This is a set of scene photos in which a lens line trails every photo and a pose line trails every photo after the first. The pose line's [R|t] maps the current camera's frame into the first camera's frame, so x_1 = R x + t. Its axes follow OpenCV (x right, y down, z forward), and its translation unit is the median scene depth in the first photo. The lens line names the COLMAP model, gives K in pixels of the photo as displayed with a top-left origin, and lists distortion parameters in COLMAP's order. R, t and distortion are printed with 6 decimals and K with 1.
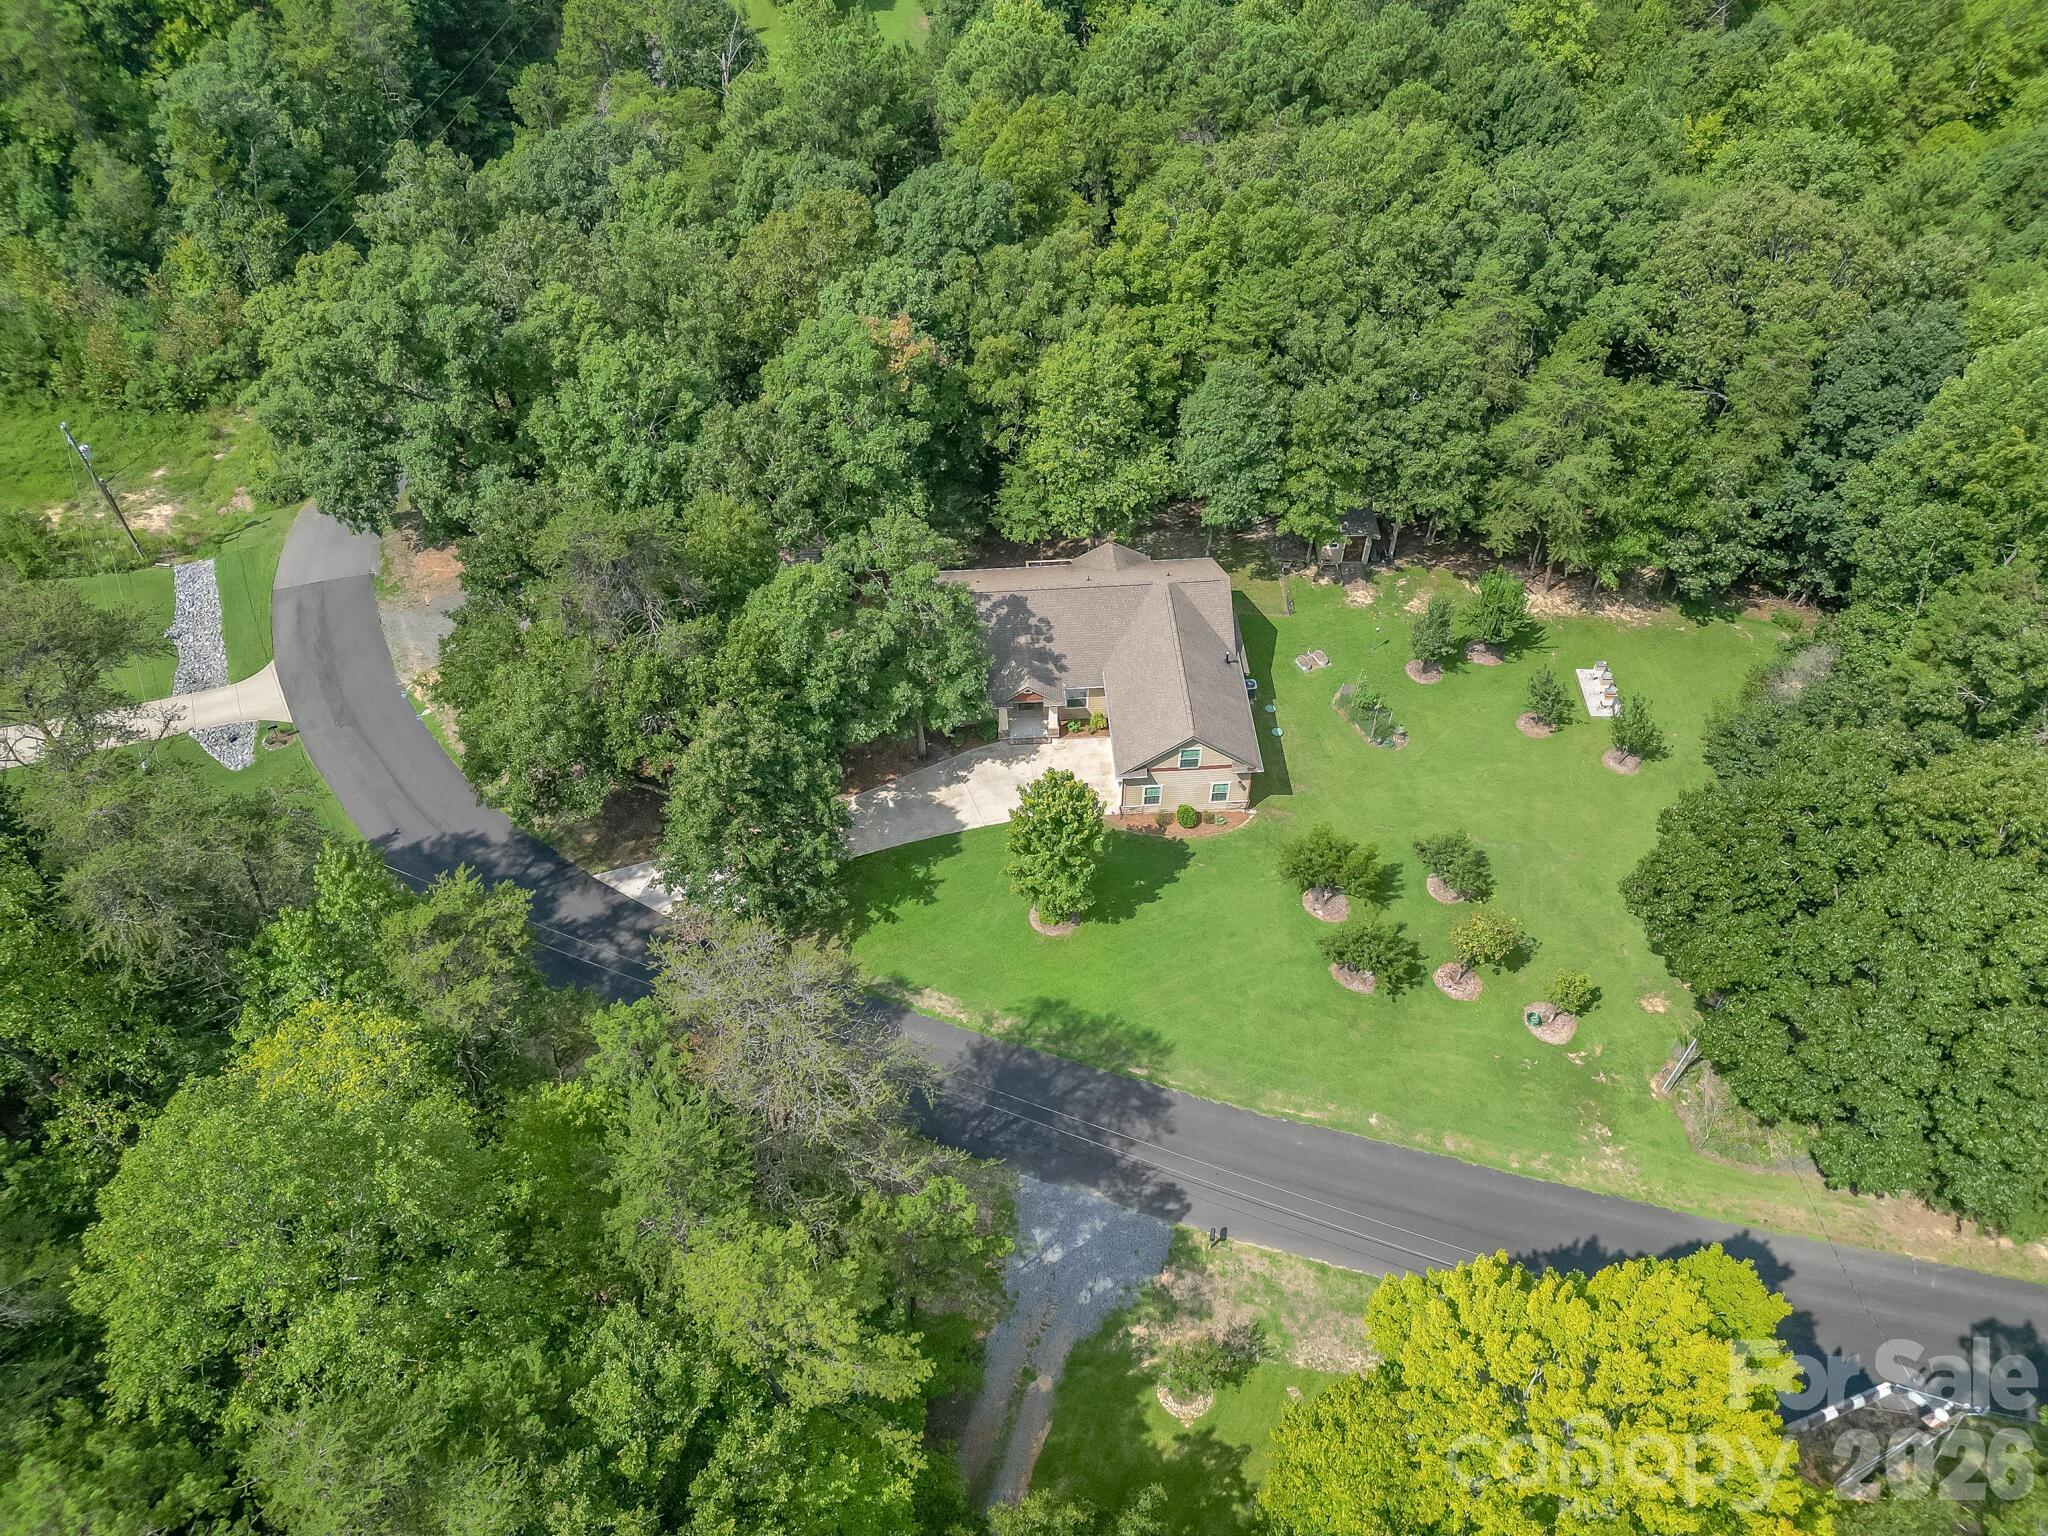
lens RADIAL K [[1418.3, 0, 1024.0], [0, 1418.3, 768.0], [0, 0, 1]] dist [0.051615, -0.000356]
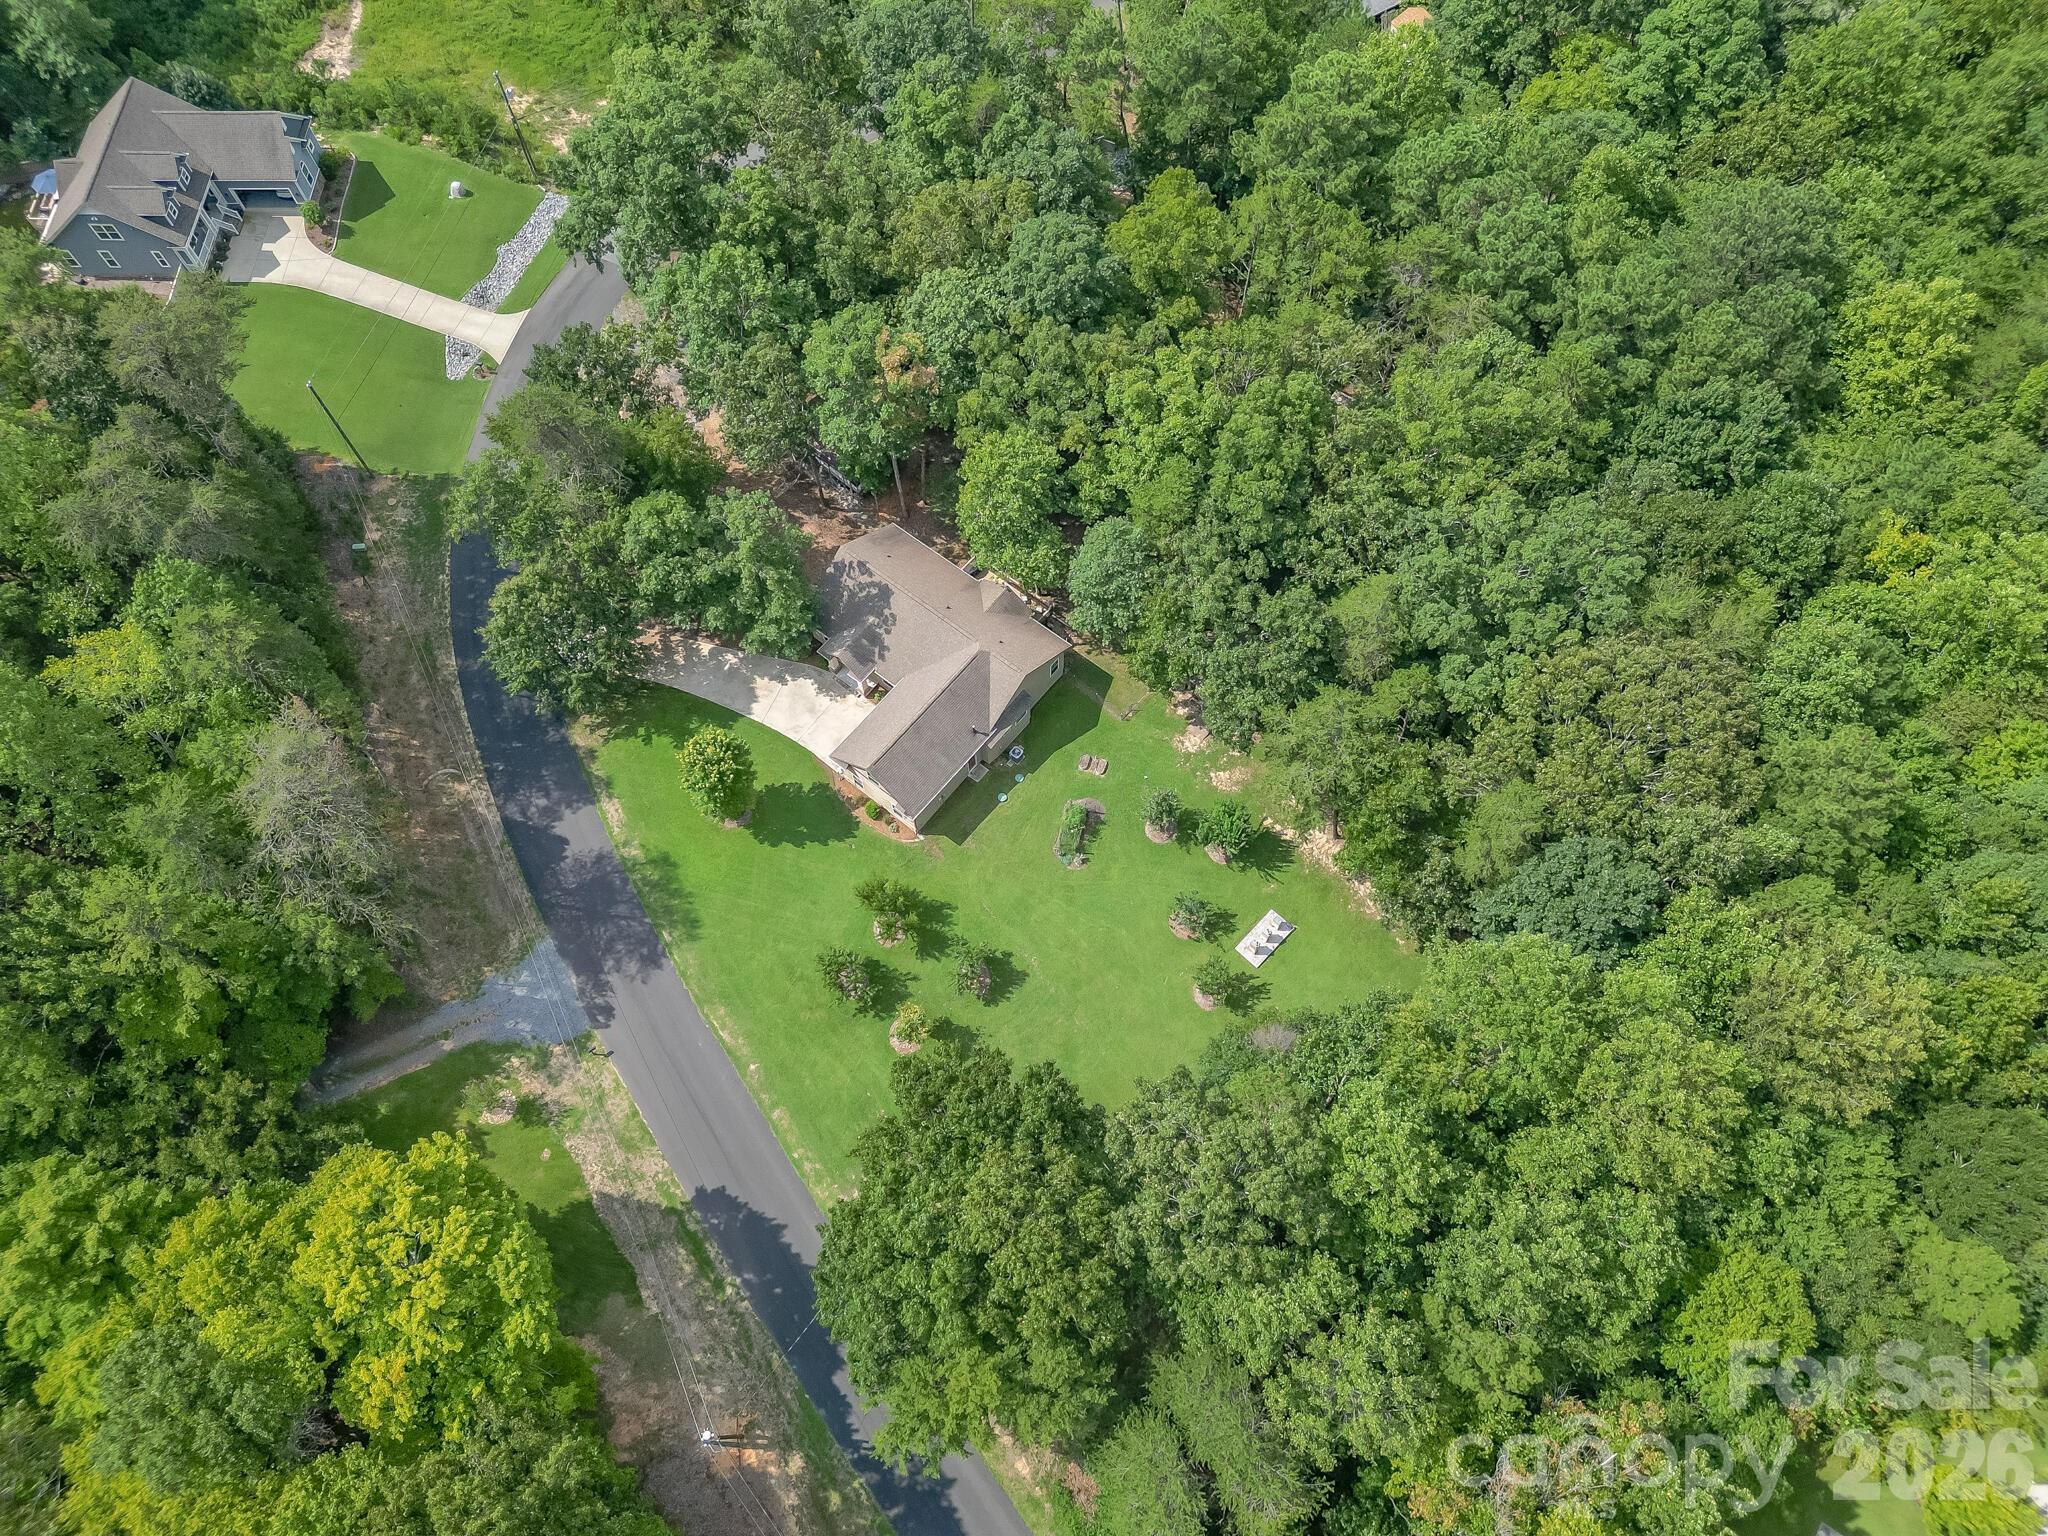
lens RADIAL K [[1418.3, 0, 1024.0], [0, 1418.3, 768.0], [0, 0, 1]] dist [0.051615, -0.000356]
pose [[0.746655, 0.604088, -0.278538, 0.572820], [-0.502853, 0.786674, 0.358166, -0.545566], [0.435483, -0.127363, 0.891142, -0.091648]]
